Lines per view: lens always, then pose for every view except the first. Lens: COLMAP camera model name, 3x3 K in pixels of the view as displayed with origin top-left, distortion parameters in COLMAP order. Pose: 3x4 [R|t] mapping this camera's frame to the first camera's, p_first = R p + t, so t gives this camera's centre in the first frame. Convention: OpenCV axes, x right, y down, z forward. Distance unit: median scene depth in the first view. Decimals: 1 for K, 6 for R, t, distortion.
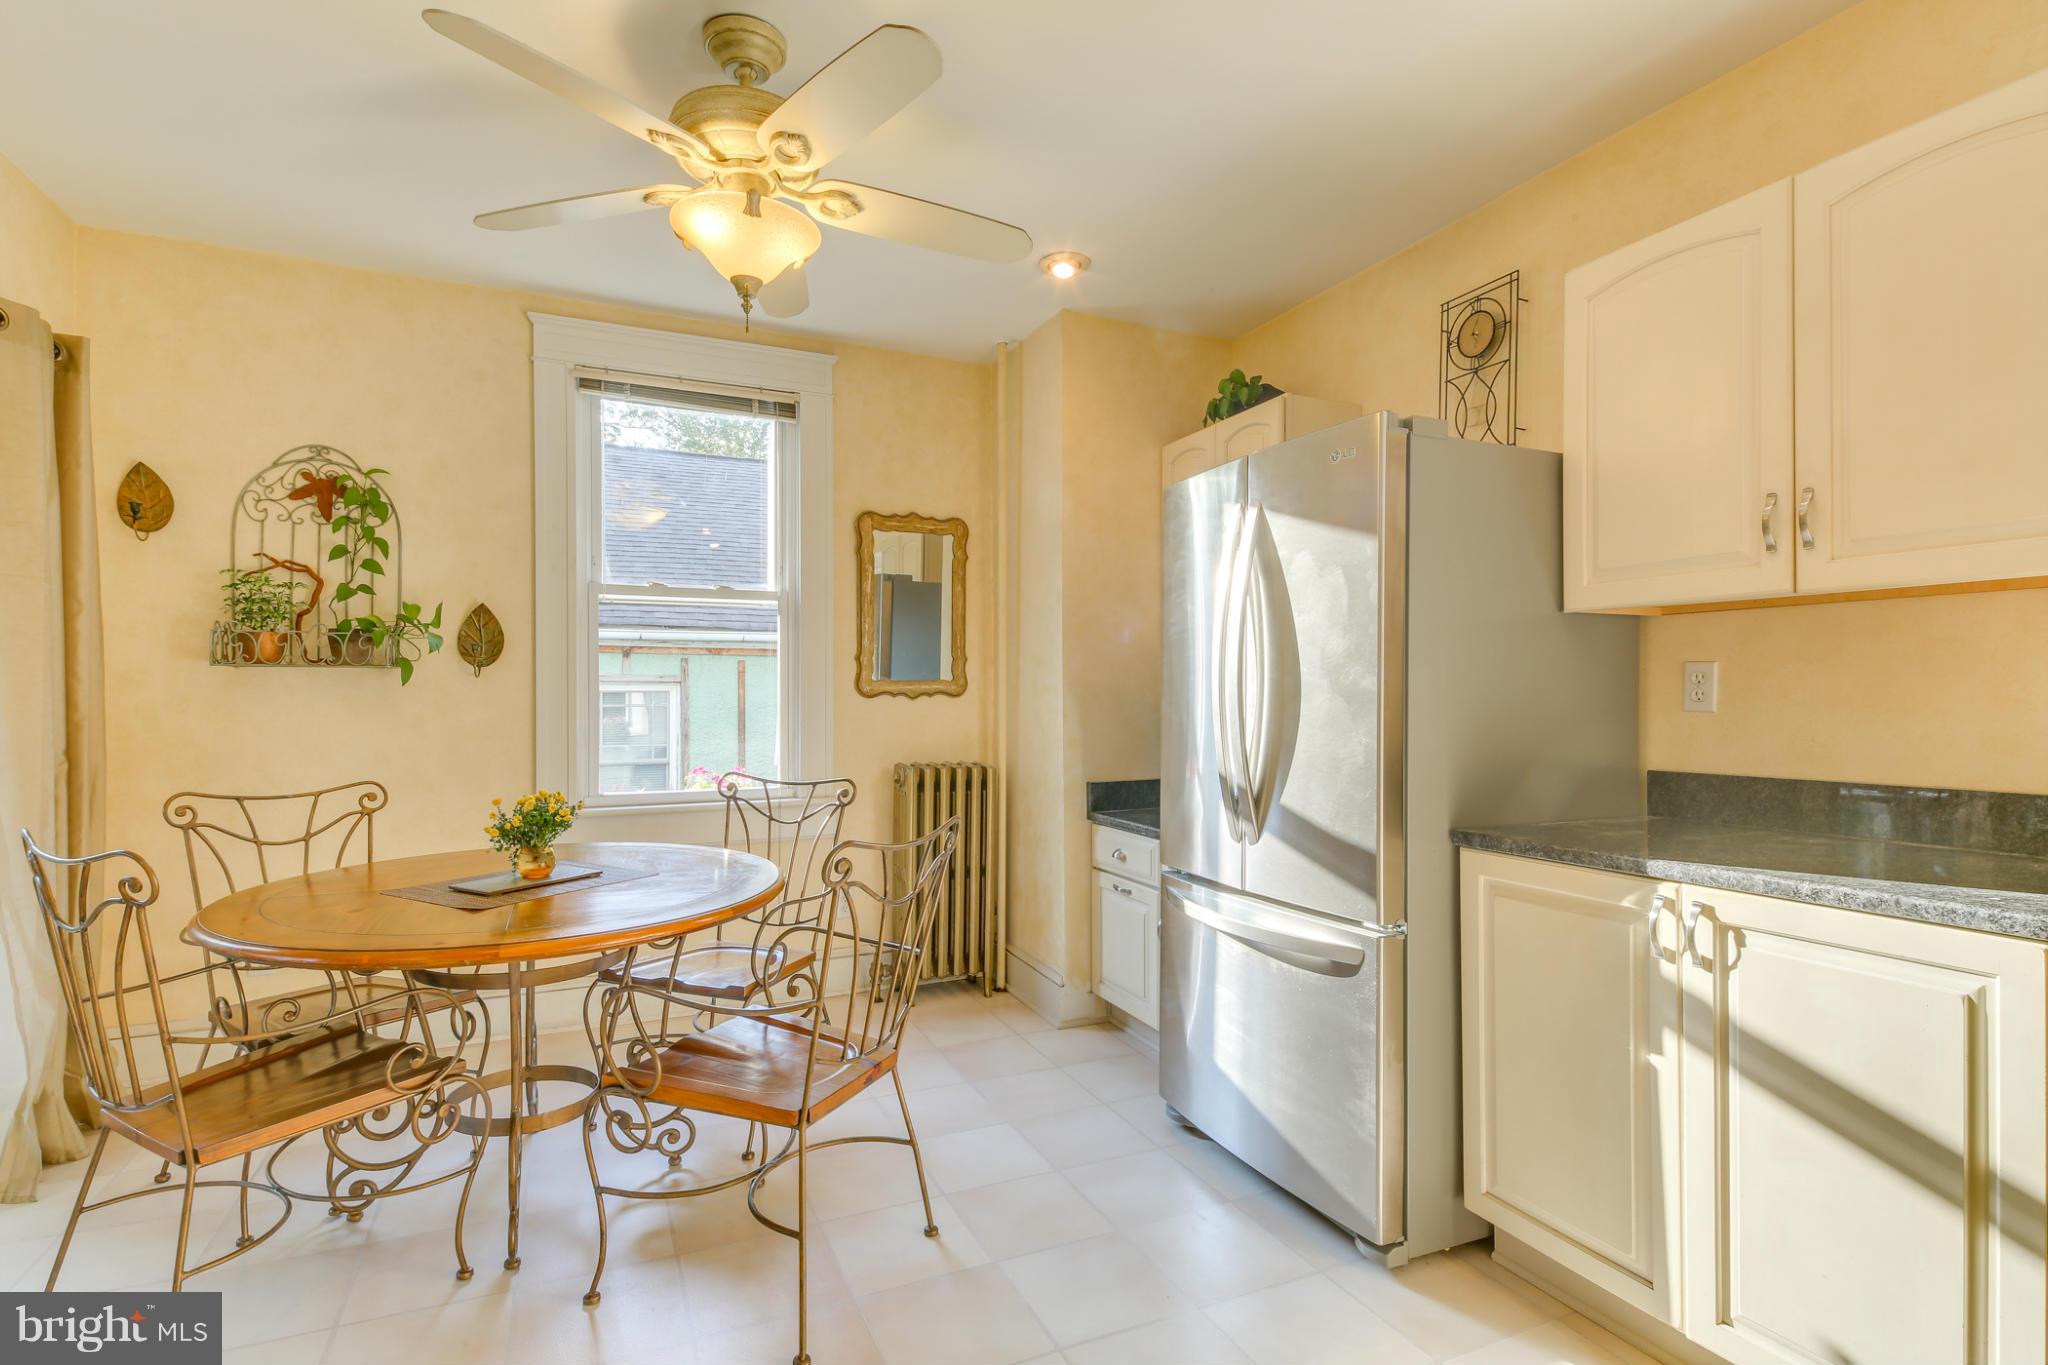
lens RADIAL K [[987.9, 0, 1018.4], [0, 987.9, 690.3], [0, 0, 1]] dist [0.022251, -0.001342]
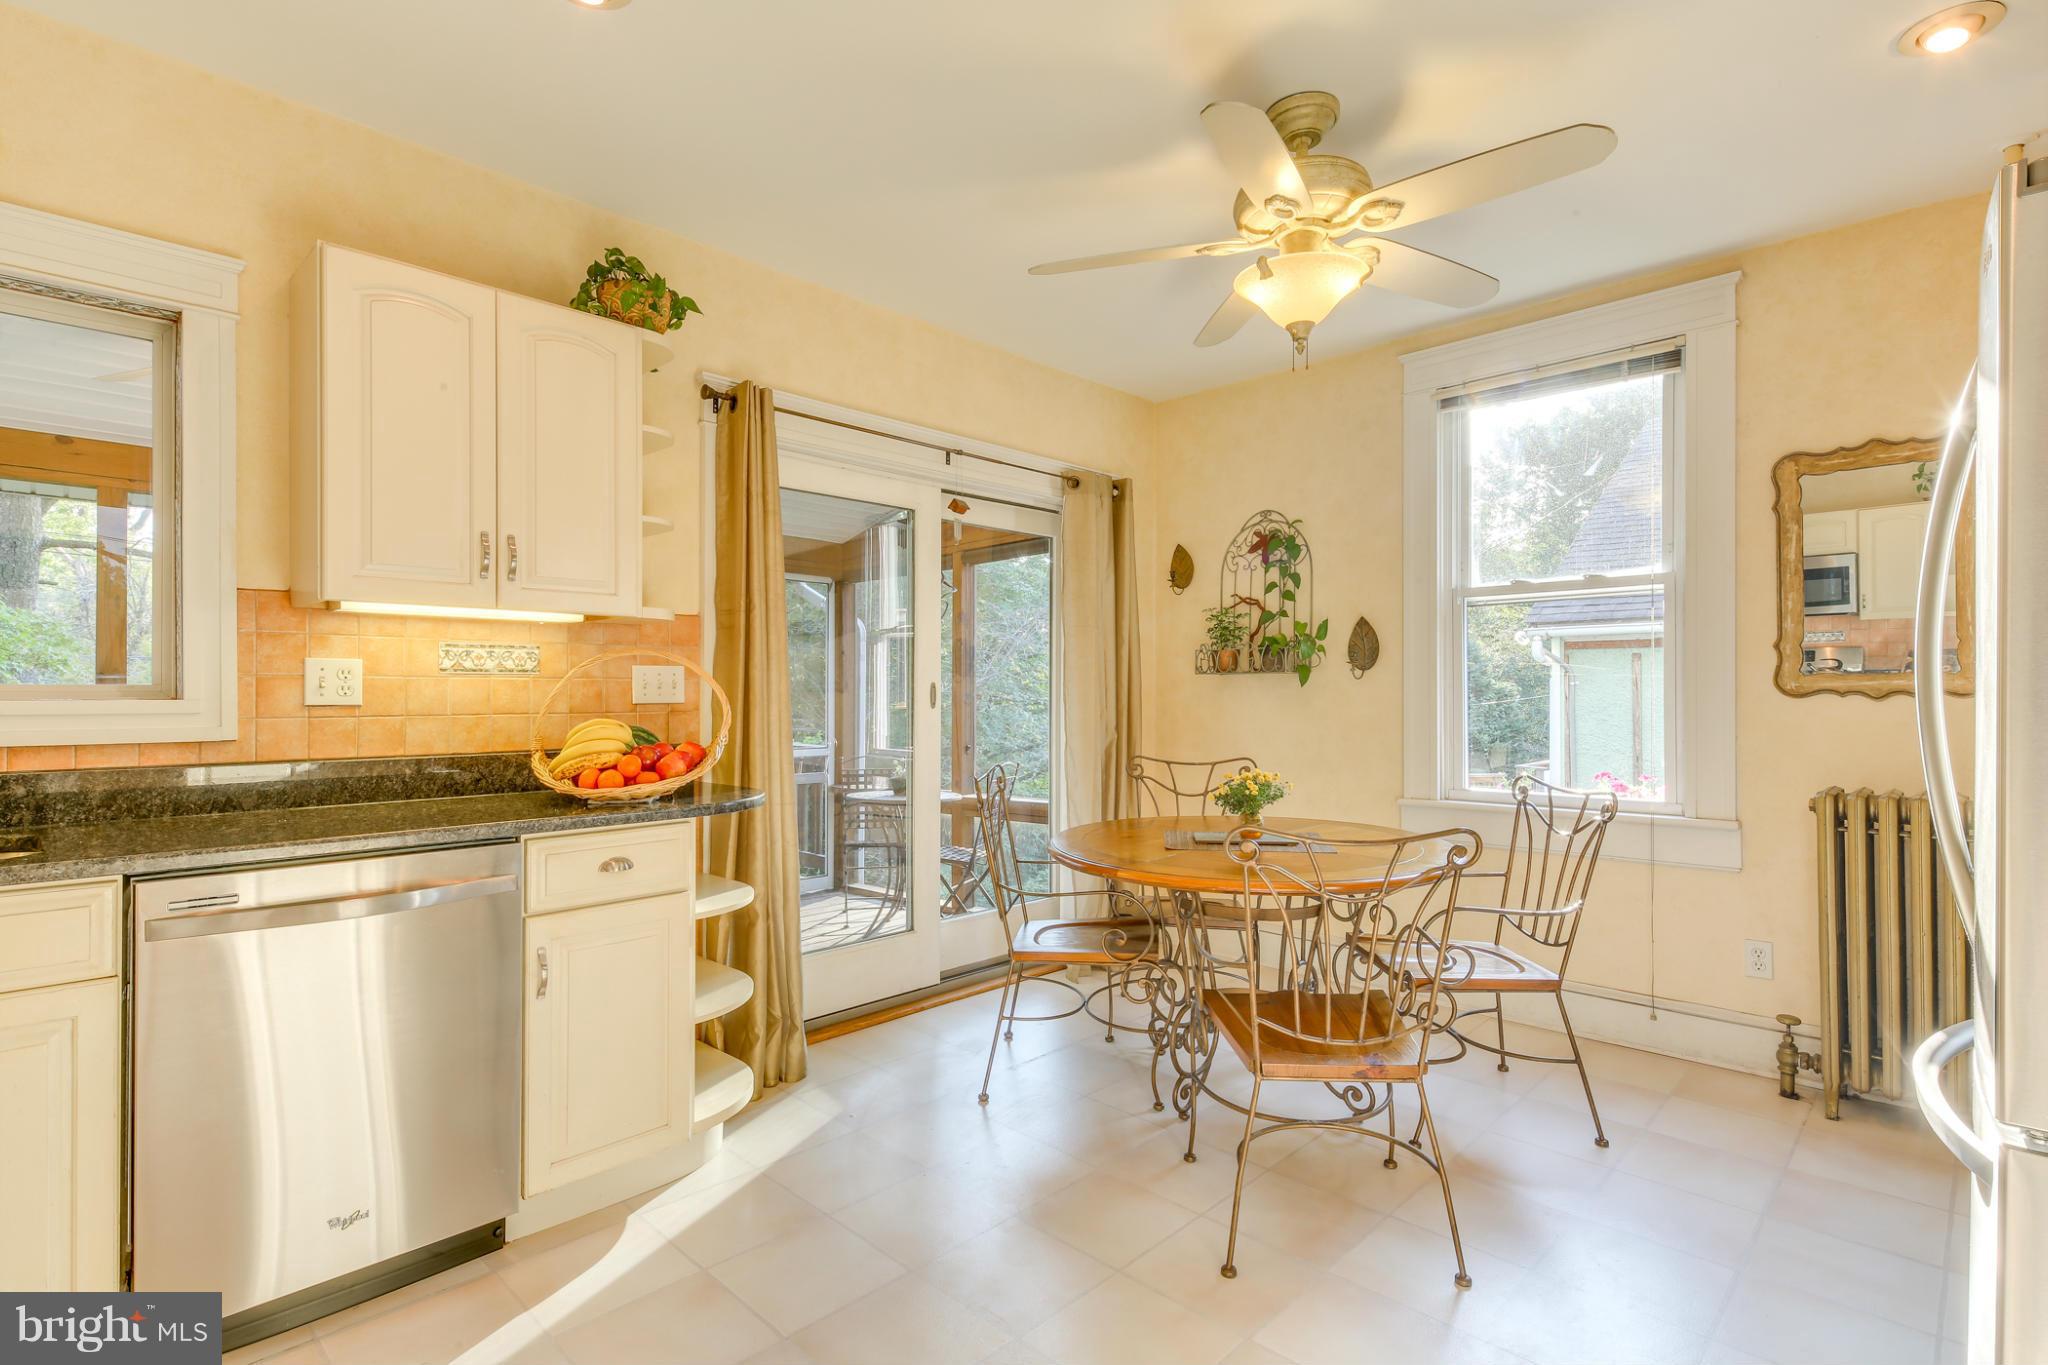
lens RADIAL K [[987.9, 0, 1018.4], [0, 987.9, 690.3], [0, 0, 1]] dist [0.022251, -0.001342]
pose [[0.362902, -0.001874, -0.931825, 0.434818], [0.007272, 0.999973, 0.000821, -0.003583], [0.931799, -0.007075, 0.362906, 0.197264]]
